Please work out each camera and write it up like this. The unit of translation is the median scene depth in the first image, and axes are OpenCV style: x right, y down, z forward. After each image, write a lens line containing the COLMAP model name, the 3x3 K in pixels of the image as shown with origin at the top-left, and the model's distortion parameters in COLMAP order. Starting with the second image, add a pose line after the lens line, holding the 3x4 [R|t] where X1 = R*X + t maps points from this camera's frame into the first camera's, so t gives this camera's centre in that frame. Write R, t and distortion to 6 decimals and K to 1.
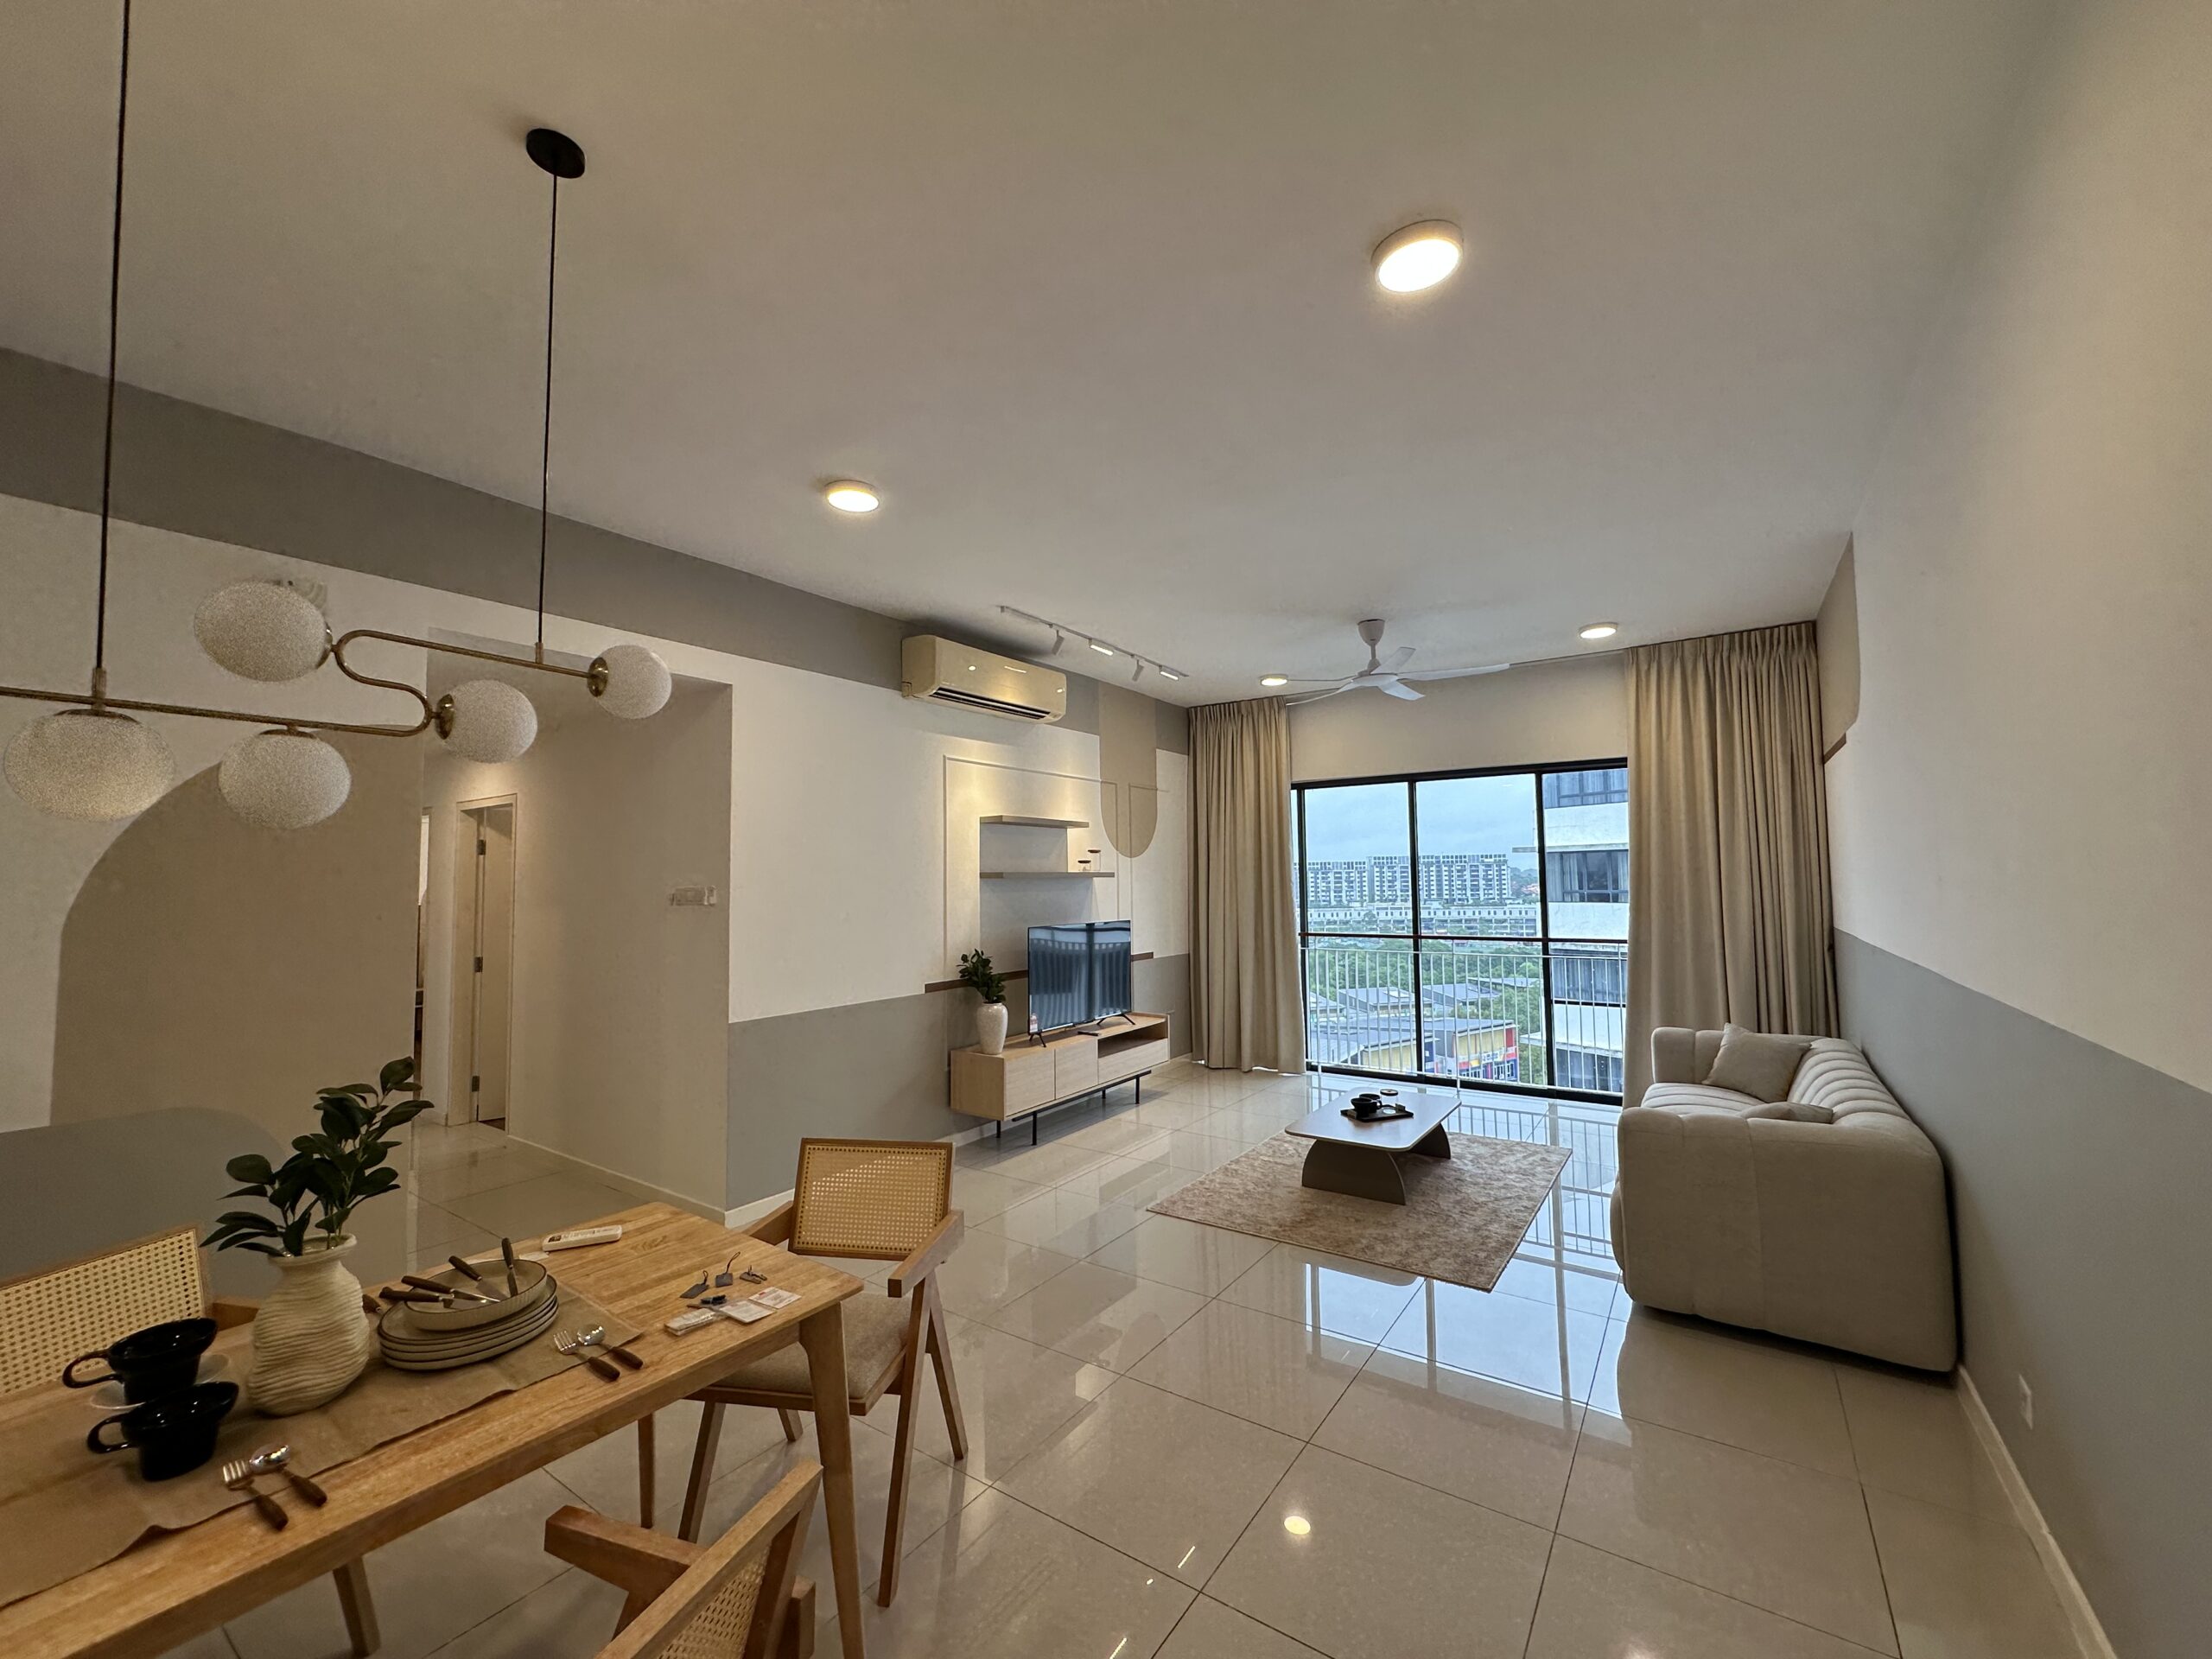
lens RADIAL K [[887.9, 0, 1106.0], [0, 887.9, 829.5], [0, 0, 1]] dist [-0.001979, 0.000958]
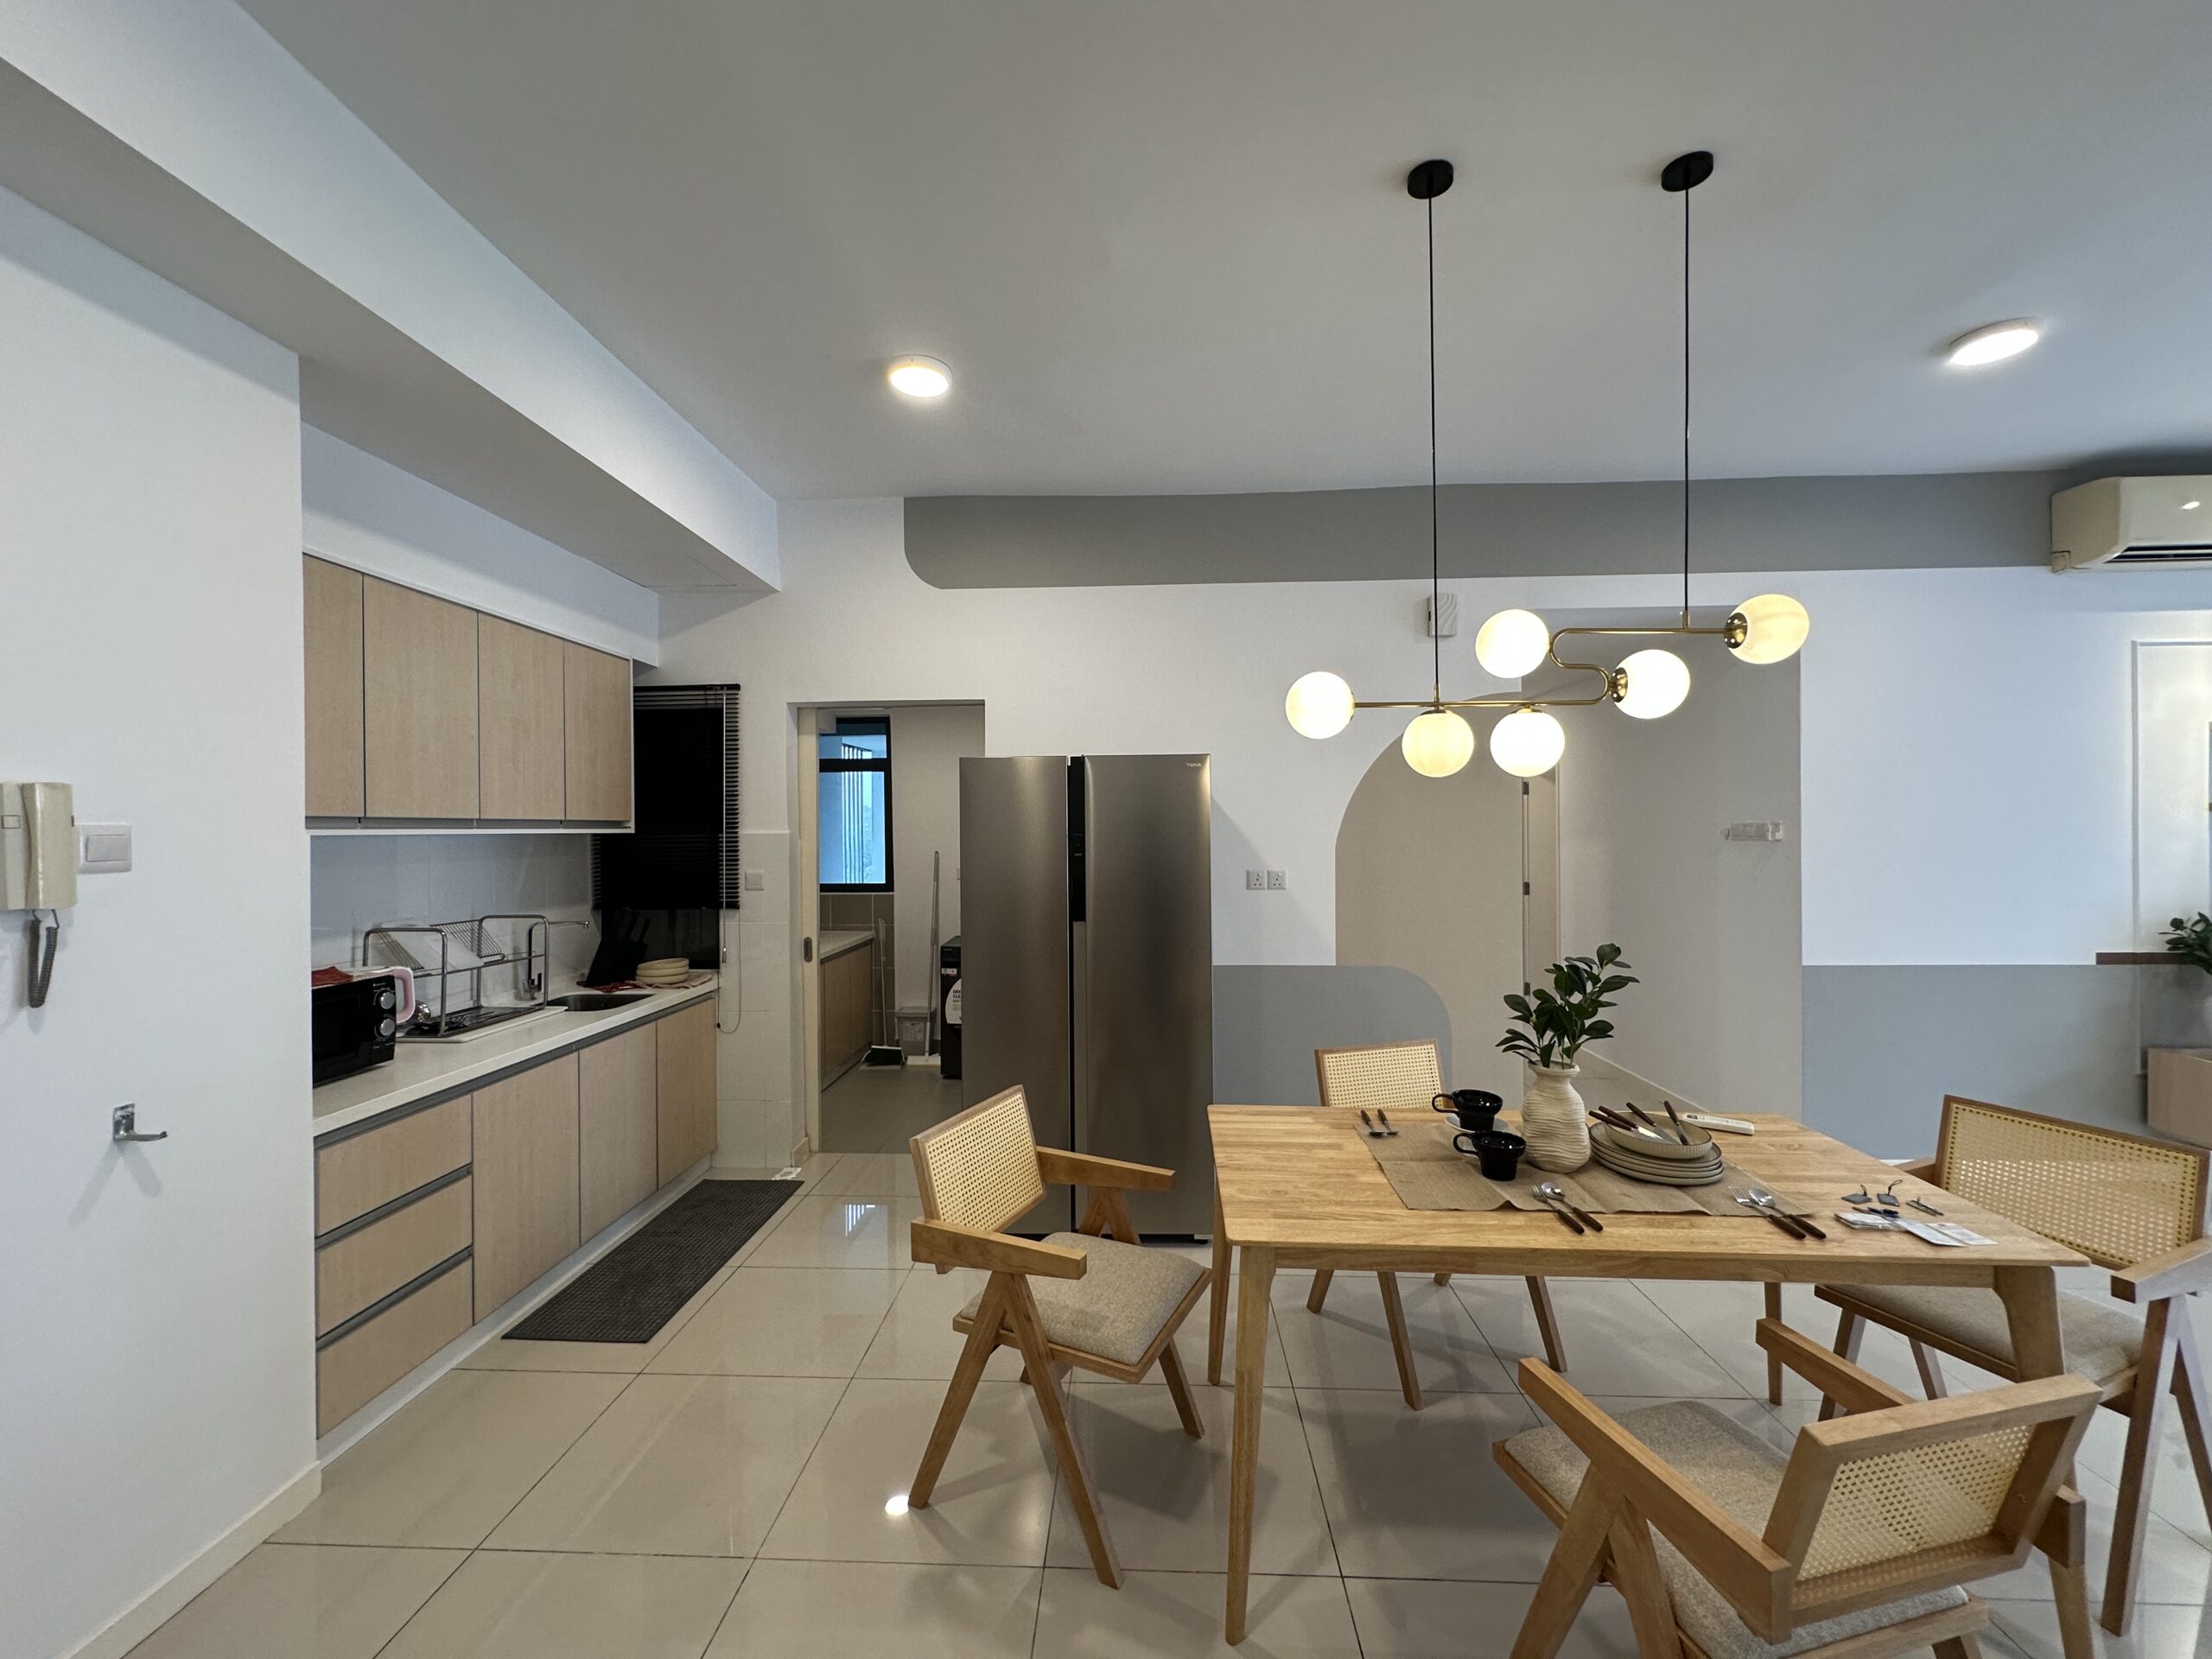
lens RADIAL K [[887.9, 0, 1106.0], [0, 887.9, 829.5], [0, 0, 1]] dist [-0.001979, 0.000958]
pose [[0.532796, 0.010556, -0.846178, -0.016418], [0.049140, 0.997849, 0.043389, -0.003141], [0.844816, -0.064698, 0.531132, -0.096544]]
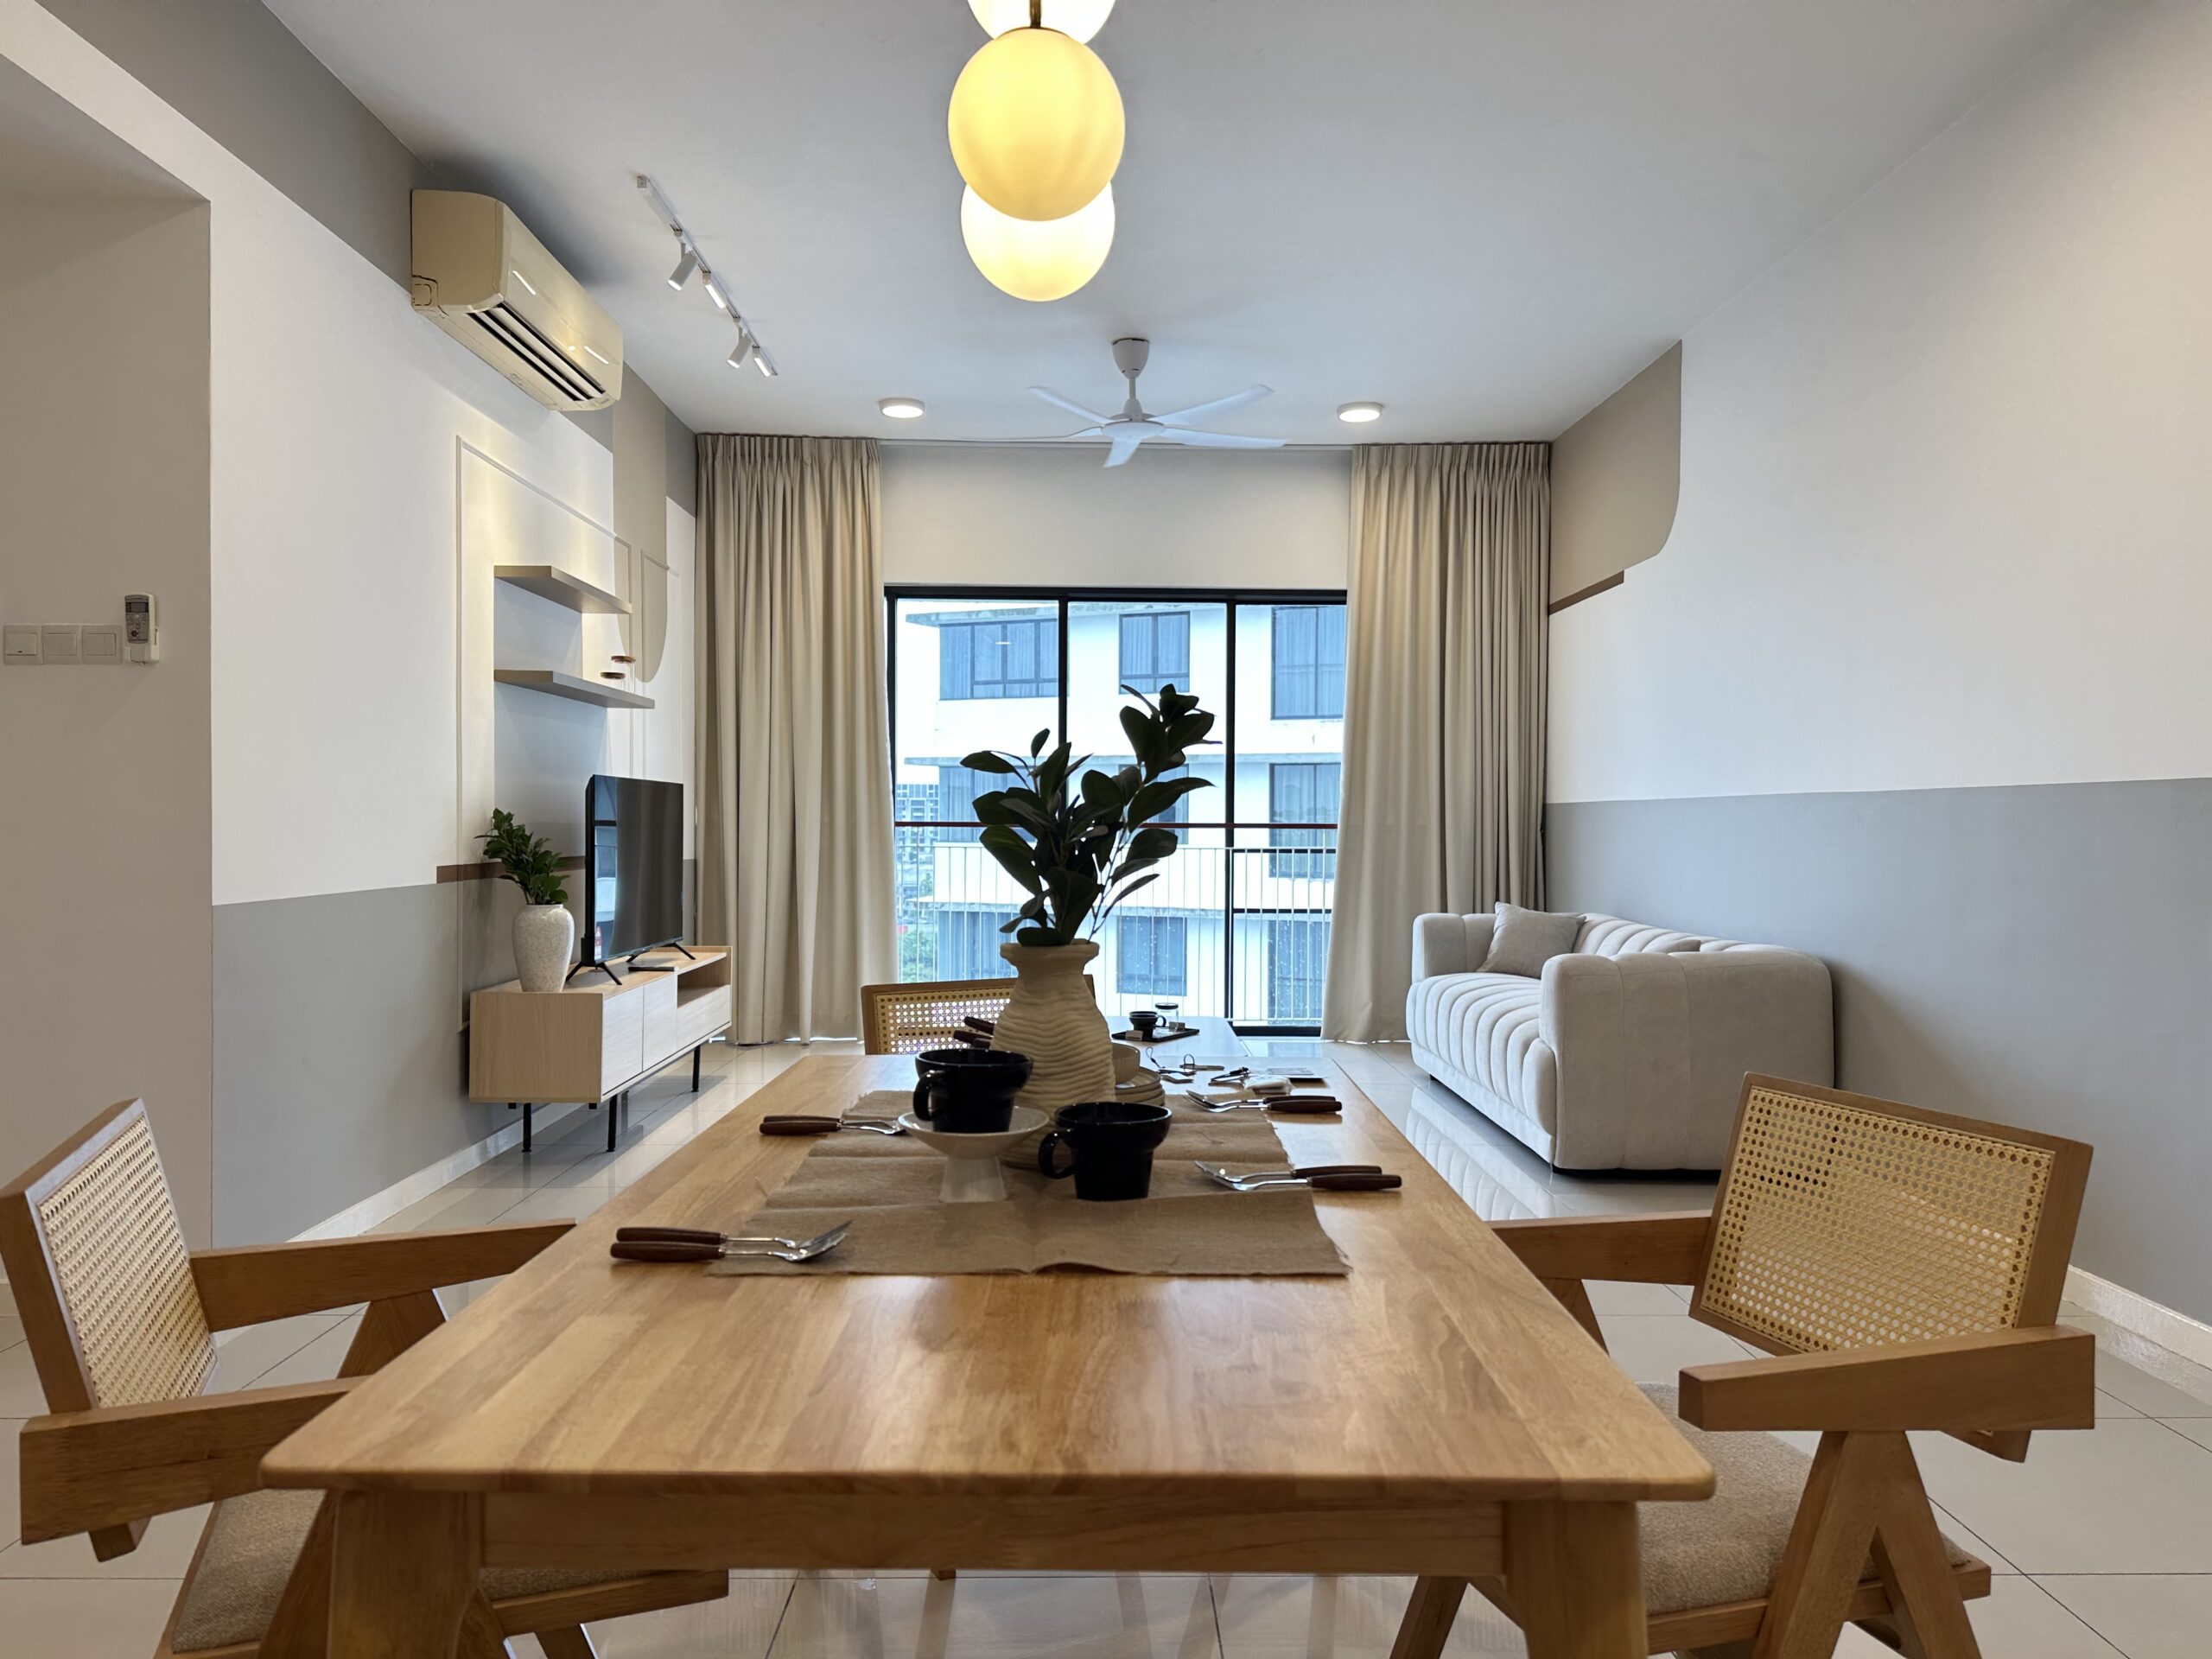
lens RADIAL K [[1545.7, 0, 1105.0], [0, 1545.7, 842.8], [0, 0, 1]] dist [0.097982, -0.133289]
pose [[0.814713, 0.010819, 0.579764, -0.411646], [-0.051565, 0.997217, 0.053853, 0.087588], [-0.577567, -0.073770, 0.813003, 0.009337]]
